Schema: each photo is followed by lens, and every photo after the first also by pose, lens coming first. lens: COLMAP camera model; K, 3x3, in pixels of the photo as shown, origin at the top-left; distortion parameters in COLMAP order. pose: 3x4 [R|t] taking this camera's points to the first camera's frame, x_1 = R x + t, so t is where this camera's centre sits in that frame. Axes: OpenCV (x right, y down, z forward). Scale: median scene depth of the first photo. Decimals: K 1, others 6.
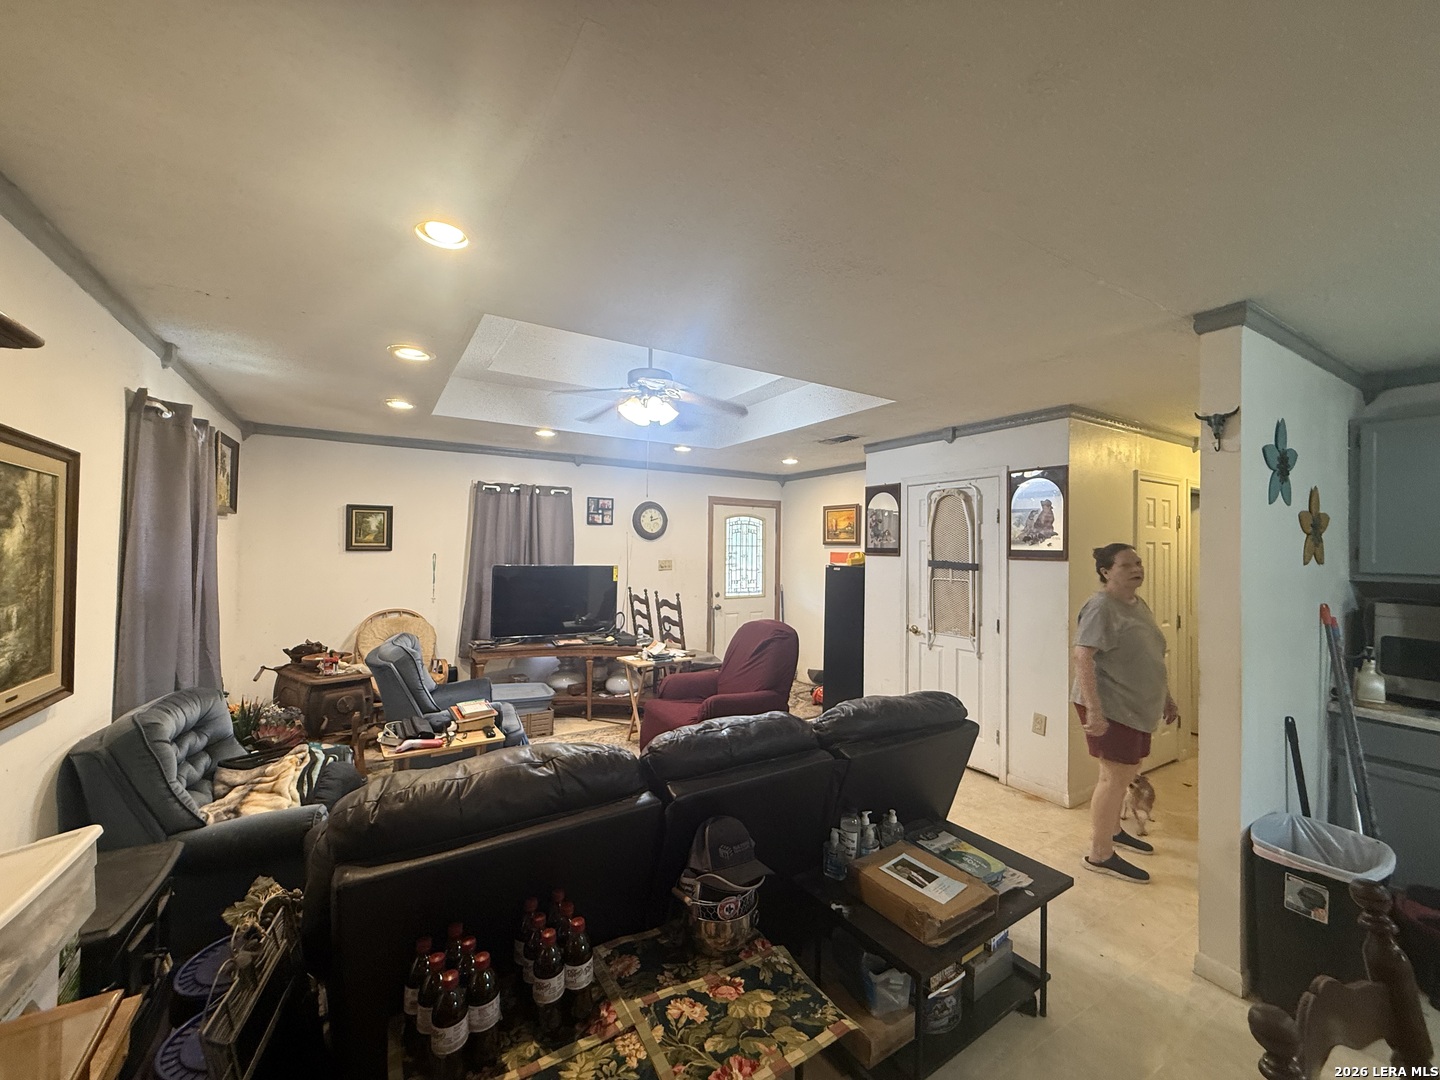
lens RADIAL K [[578.9, 0, 718.7], [0, 578.9, 537.0], [0, 0, 1]] dist [0.004564, -0.000963]
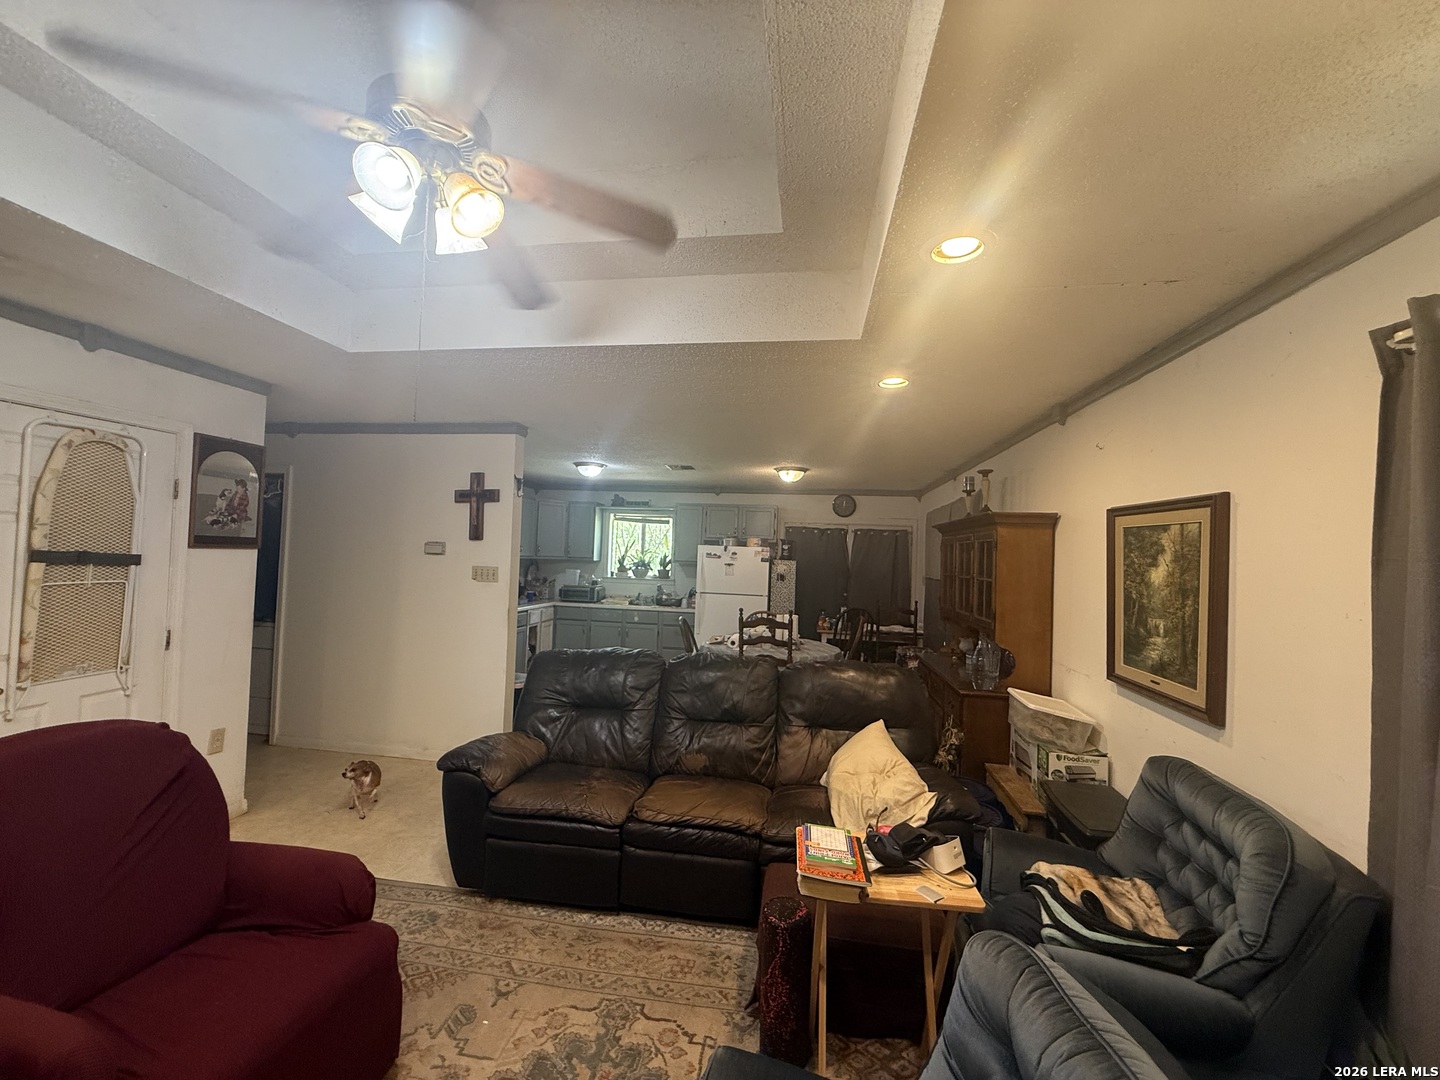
lens RADIAL K [[578.9, 0, 715.5], [0, 578.9, 540.8], [0, 0, 1]] dist [0.004564, -0.000963]
pose [[-0.754299, -0.025784, 0.656025, -0.550773], [-0.058908, 0.997856, -0.028513, 0.011214], [-0.653883, -0.060152, -0.754200, 1.185602]]
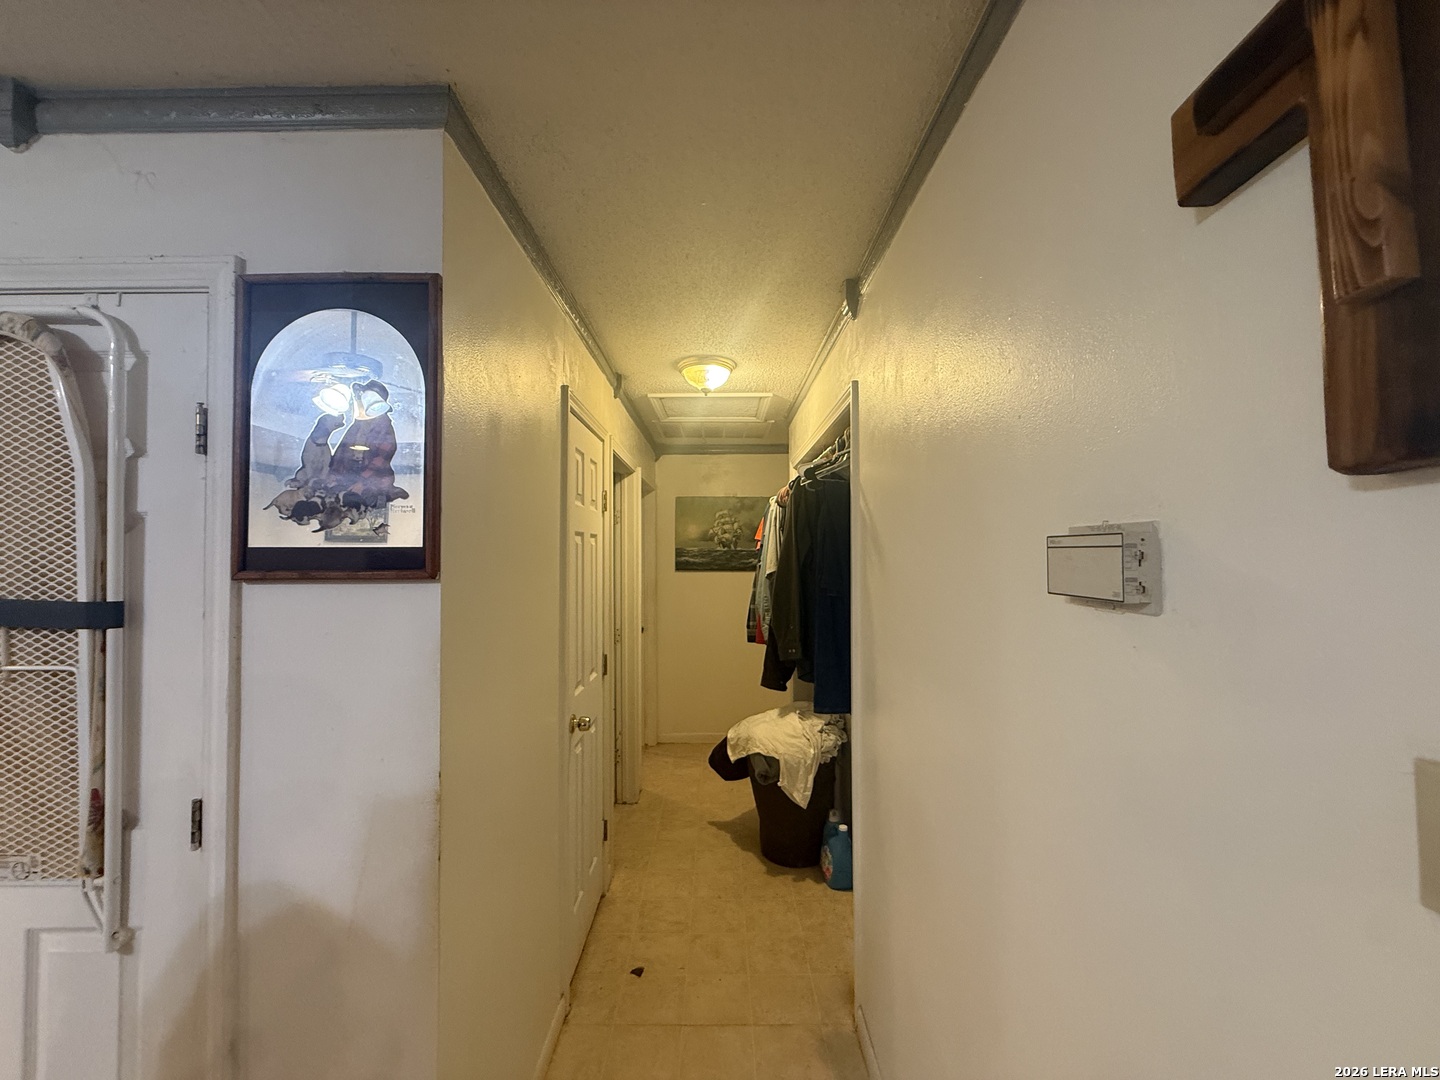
lens RADIAL K [[578.9, 0, 718.8], [0, 578.9, 541.0], [0, 0, 1]] dist [0.004564, -0.000963]
pose [[0.529647, 0.000393, 0.848218, 0.404390], [-0.003691, 0.999991, 0.001841, 0.018275], [-0.848210, -0.004105, 0.529644, 0.685097]]
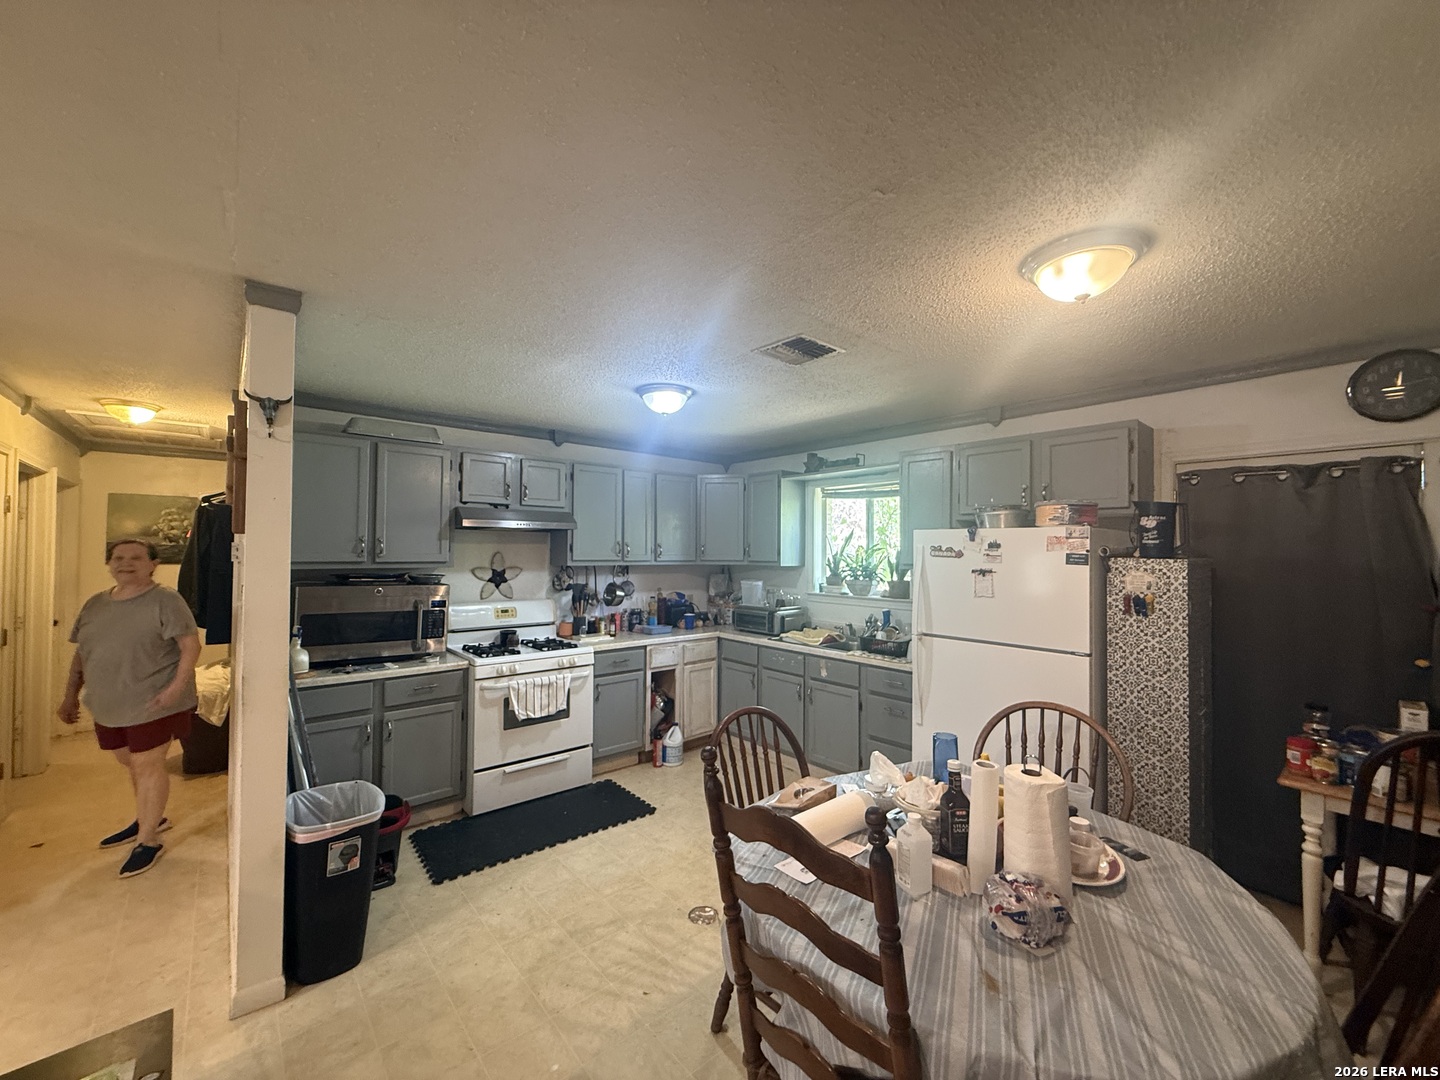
lens RADIAL K [[578.9, 0, 719.8], [0, 578.9, 538.7], [0, 0, 1]] dist [0.004564, -0.000963]
pose [[-0.151210, 0.003660, 0.988495, -0.102467], [-0.025718, 0.999640, -0.007635, 0.002327], [-0.988167, -0.026576, -0.151062, 0.245804]]
